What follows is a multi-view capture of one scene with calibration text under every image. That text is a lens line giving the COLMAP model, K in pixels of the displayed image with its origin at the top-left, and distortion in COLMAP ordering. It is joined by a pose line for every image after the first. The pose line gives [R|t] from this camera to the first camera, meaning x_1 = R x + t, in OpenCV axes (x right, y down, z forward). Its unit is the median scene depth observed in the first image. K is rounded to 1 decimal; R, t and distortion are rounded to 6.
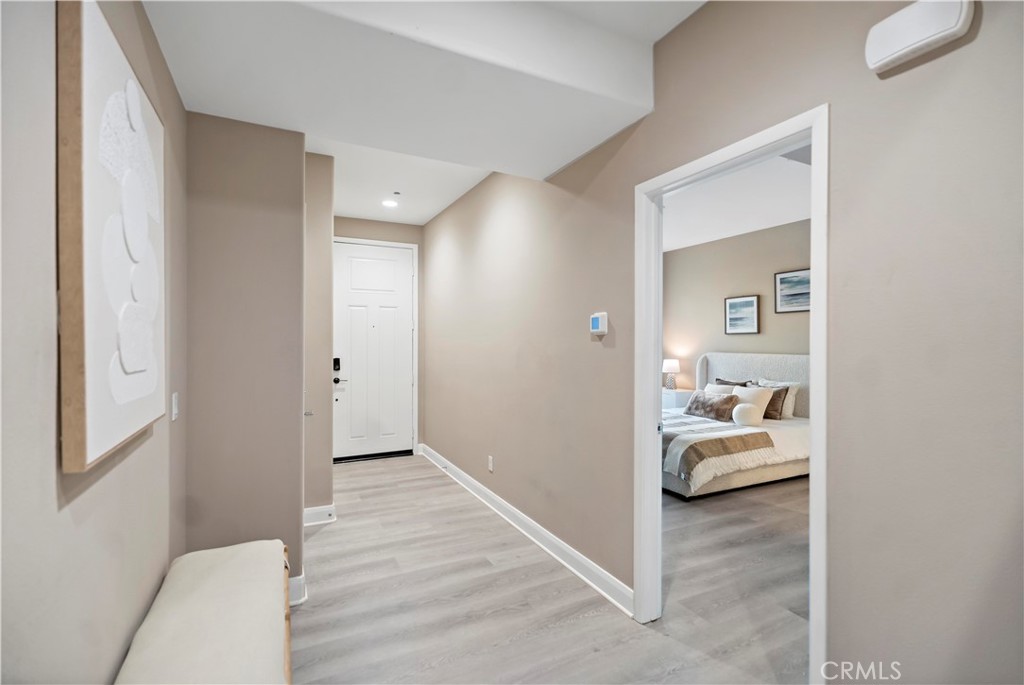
lens RADIAL K [[462.8, 0, 516.3], [0, 462.8, 341.2], [0, 0, 1]] dist [0.004832, -0.001595]
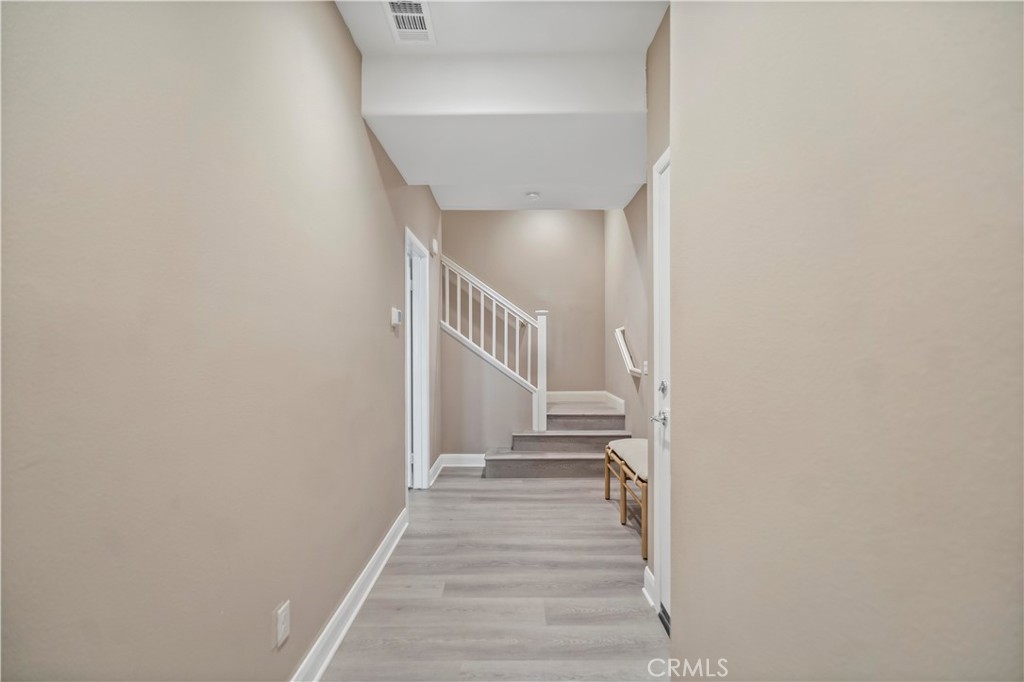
lens RADIAL K [[462.8, 0, 508.6], [0, 462.8, 347.9], [0, 0, 1]] dist [0.004832, -0.001595]
pose [[-0.887734, 0.000194, 0.460357, -0.596433], [0.002727, 0.999985, 0.004838, 0.035090], [-0.460349, 0.005550, -0.887721, 1.831580]]
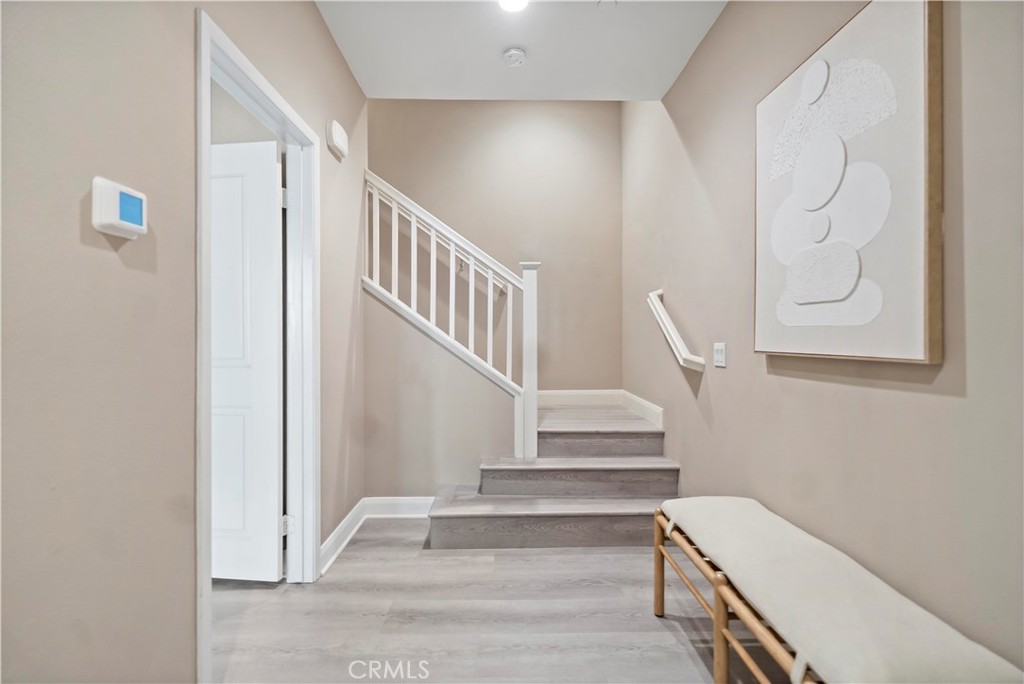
lens RADIAL K [[462.8, 0, 513.1], [0, 462.8, 335.1], [0, 0, 1]] dist [0.004832, -0.001595]
pose [[-0.903305, -0.000433, 0.428998, -0.313731], [0.000226, 0.999999, 0.001485, 0.073104], [-0.428998, 0.001438, -0.903304, 1.174003]]
